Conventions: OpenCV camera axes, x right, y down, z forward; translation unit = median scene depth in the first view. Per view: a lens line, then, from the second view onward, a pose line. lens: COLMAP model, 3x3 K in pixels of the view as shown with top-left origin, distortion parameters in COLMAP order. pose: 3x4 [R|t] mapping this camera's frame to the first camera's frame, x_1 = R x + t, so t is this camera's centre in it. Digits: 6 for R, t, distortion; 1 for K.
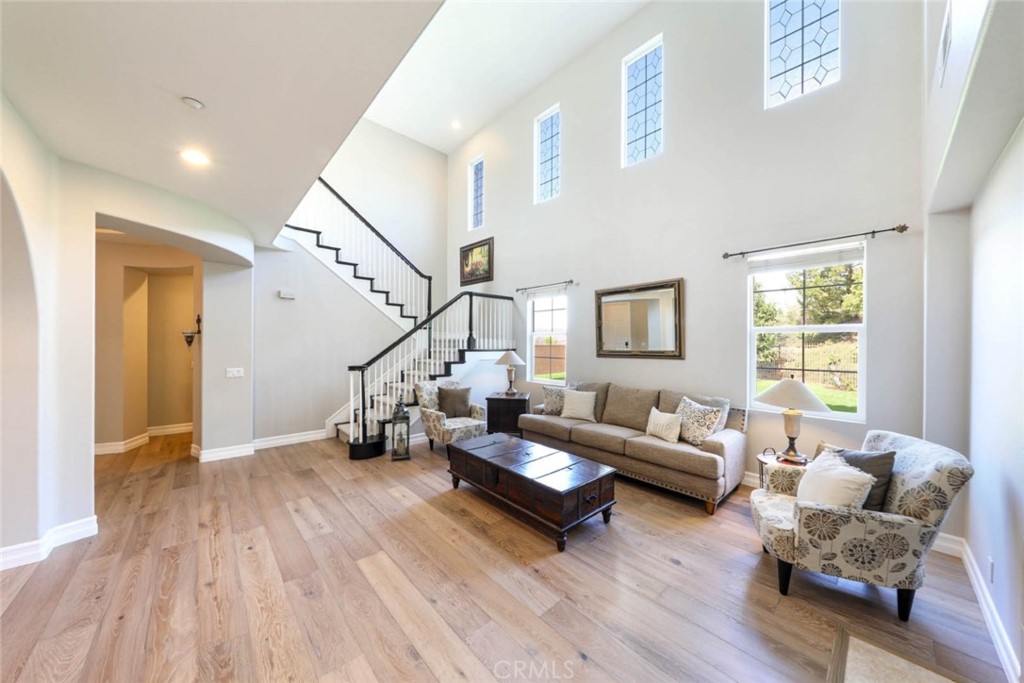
lens RADIAL K [[342.0, 0, 509.3], [0, 342.0, 343.6], [0, 0, 1]] dist [0.002702, 0.000044]
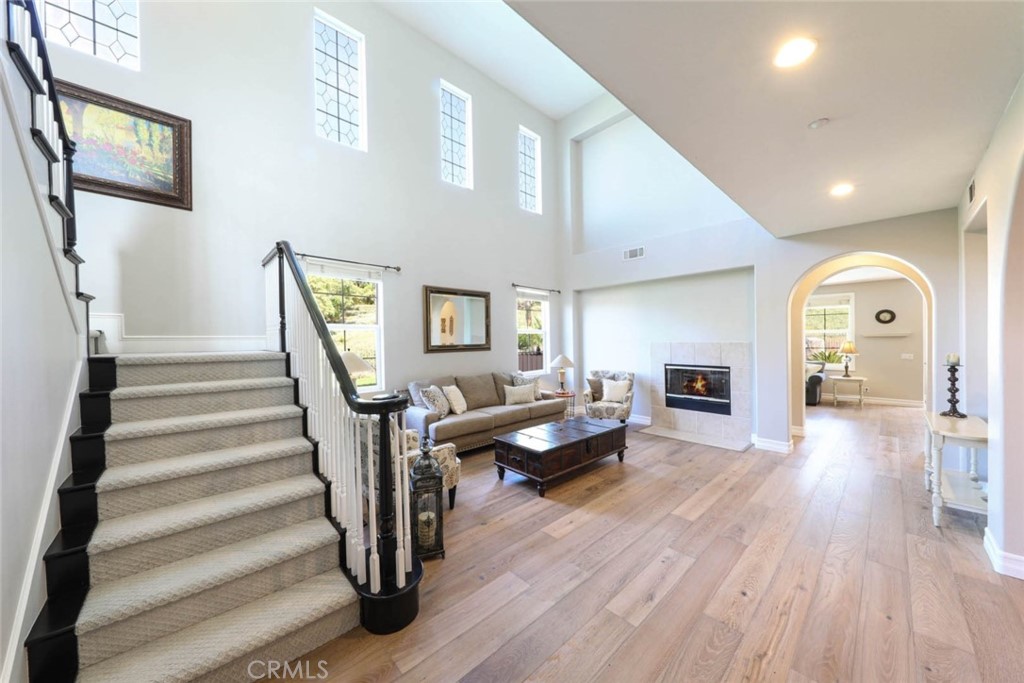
lens RADIAL K [[342.0, 0, 528.9], [0, 342.0, 339.8], [0, 0, 1]] dist [0.002702, 0.000044]
pose [[-0.022675, -0.009323, 0.999699, -0.870548], [0.010114, 0.999903, 0.009554, -0.006767], [-0.999692, 0.010328, -0.022579, 0.855537]]
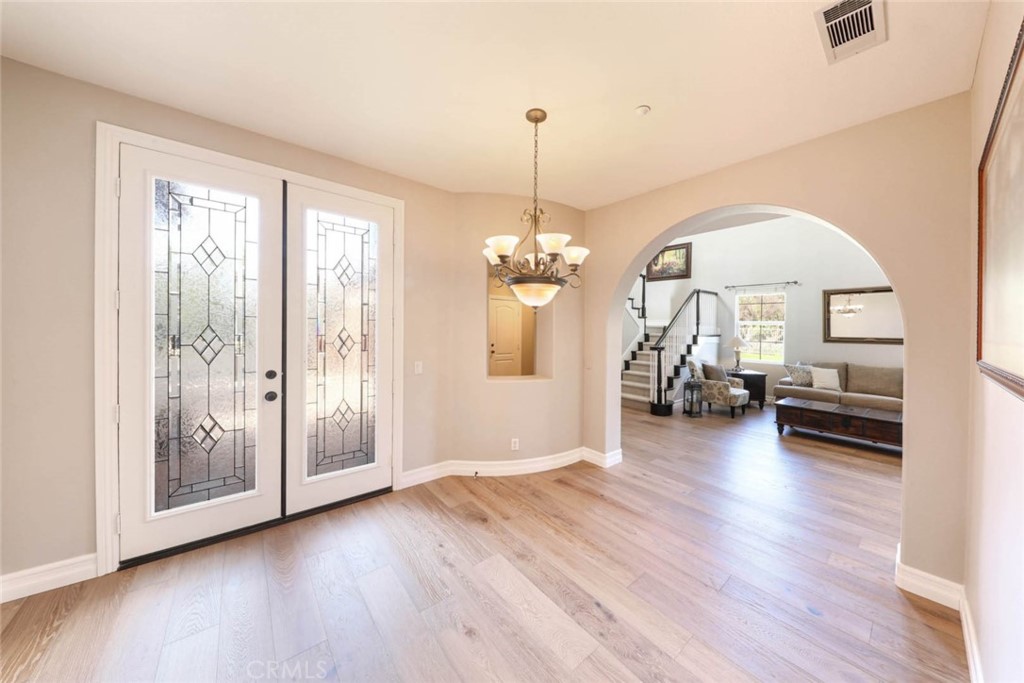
lens RADIAL K [[342.0, 0, 512.9], [0, 342.0, 327.7], [0, 0, 1]] dist [0.002702, 0.000044]
pose [[0.998977, 0.008537, -0.044414, -0.993986], [-0.008548, 0.999963, -0.000066, -0.006140], [0.044412, 0.000446, 0.999013, -0.383065]]
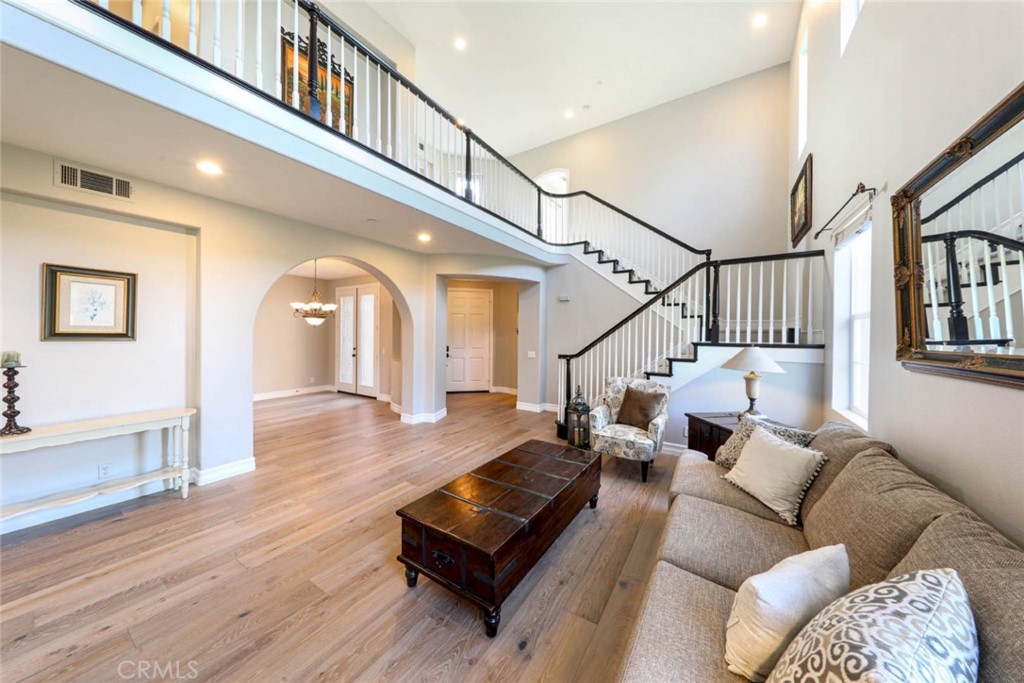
lens RADIAL K [[324.3, 0, 530.5], [0, 324.3, 332.5], [0, 0, 1]] dist [0.001784, -0.000065]
pose [[0.277856, -0.015377, -0.960500, 0.559431], [-0.006306, 0.999821, -0.017830, 0.011490], [0.960602, 0.011011, 0.277710, 0.602970]]
